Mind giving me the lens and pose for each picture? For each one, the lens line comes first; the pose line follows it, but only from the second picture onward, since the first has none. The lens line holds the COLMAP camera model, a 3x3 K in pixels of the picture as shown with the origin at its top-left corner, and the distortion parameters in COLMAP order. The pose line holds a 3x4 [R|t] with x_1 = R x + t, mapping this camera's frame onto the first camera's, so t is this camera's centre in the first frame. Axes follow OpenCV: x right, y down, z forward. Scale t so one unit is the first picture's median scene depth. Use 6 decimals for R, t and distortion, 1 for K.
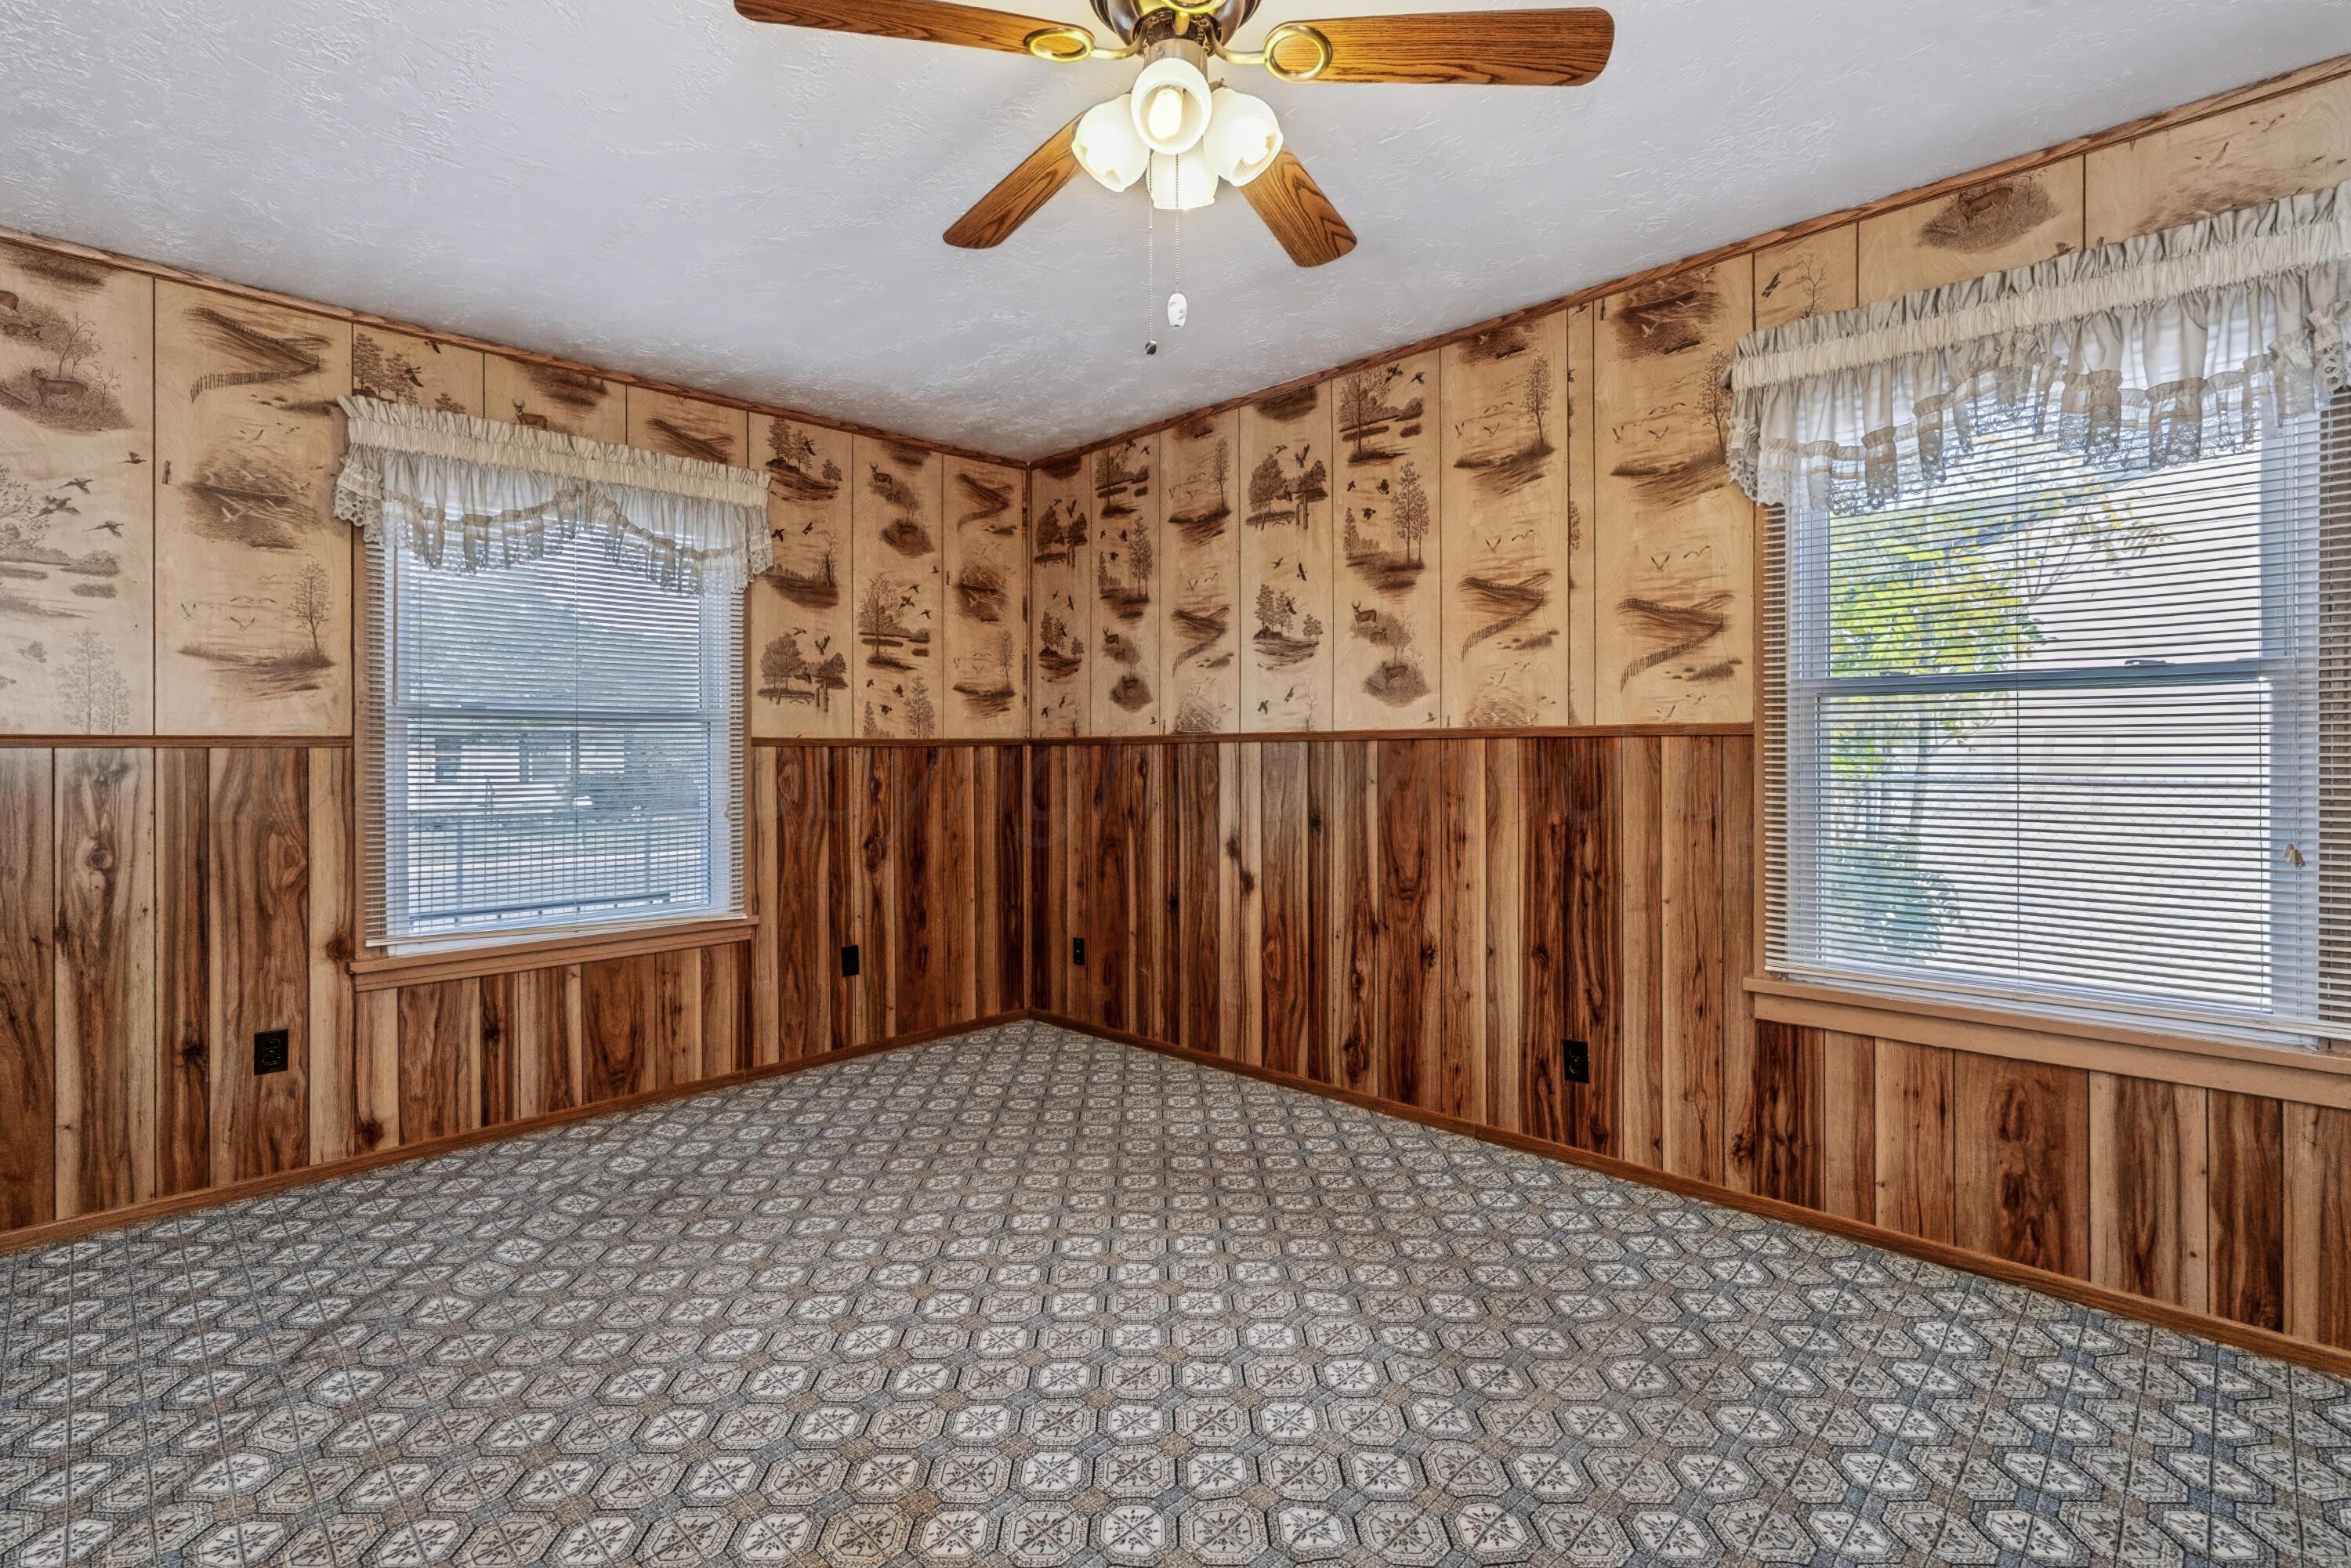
lens RADIAL K [[1070.2, 0, 1176.2], [0, 1070.2, 748.0], [0, 0, 1]] dist [-0.000822, 0.000307]
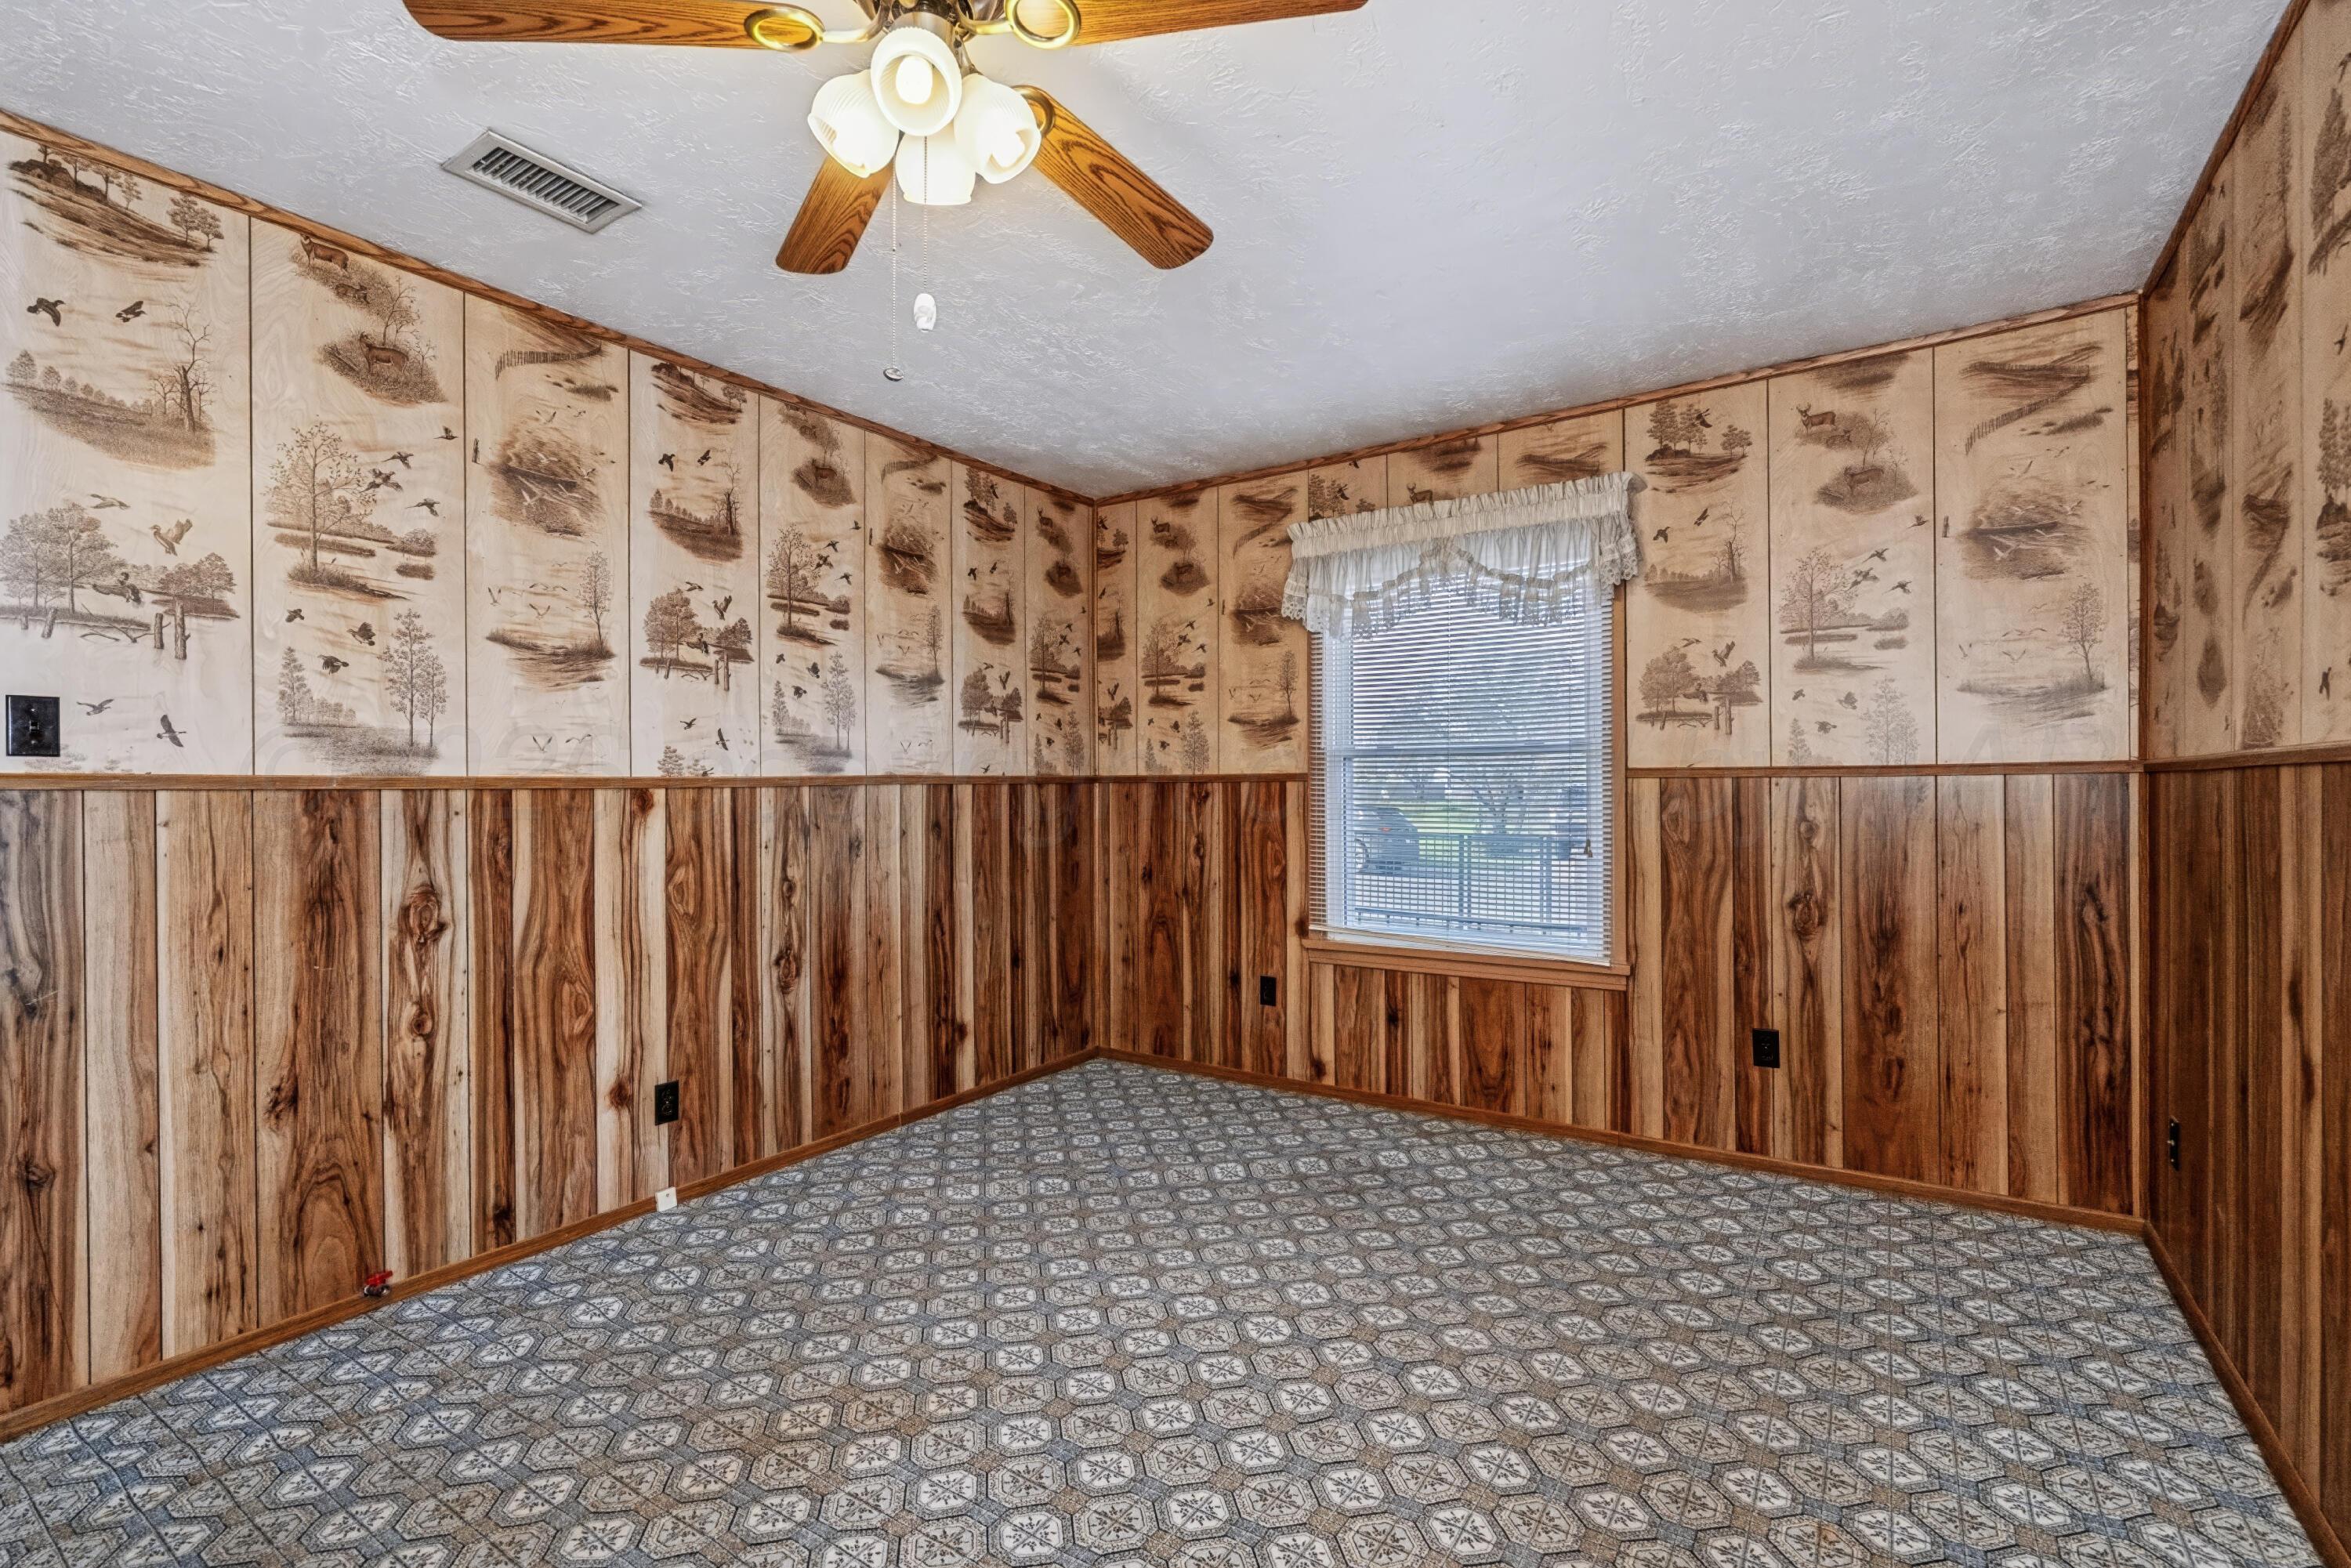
lens RADIAL K [[1057.9, 0, 1175.5], [0, 1057.9, 784.0], [0, 0, 1]] dist [-0.005377, -0.000075]
pose [[0.185178, 0.001190, -0.982704, 0.487690], [0.006714, 0.999974, 0.002476, -0.001531], [0.982682, -0.007056, 0.185165, 0.547787]]
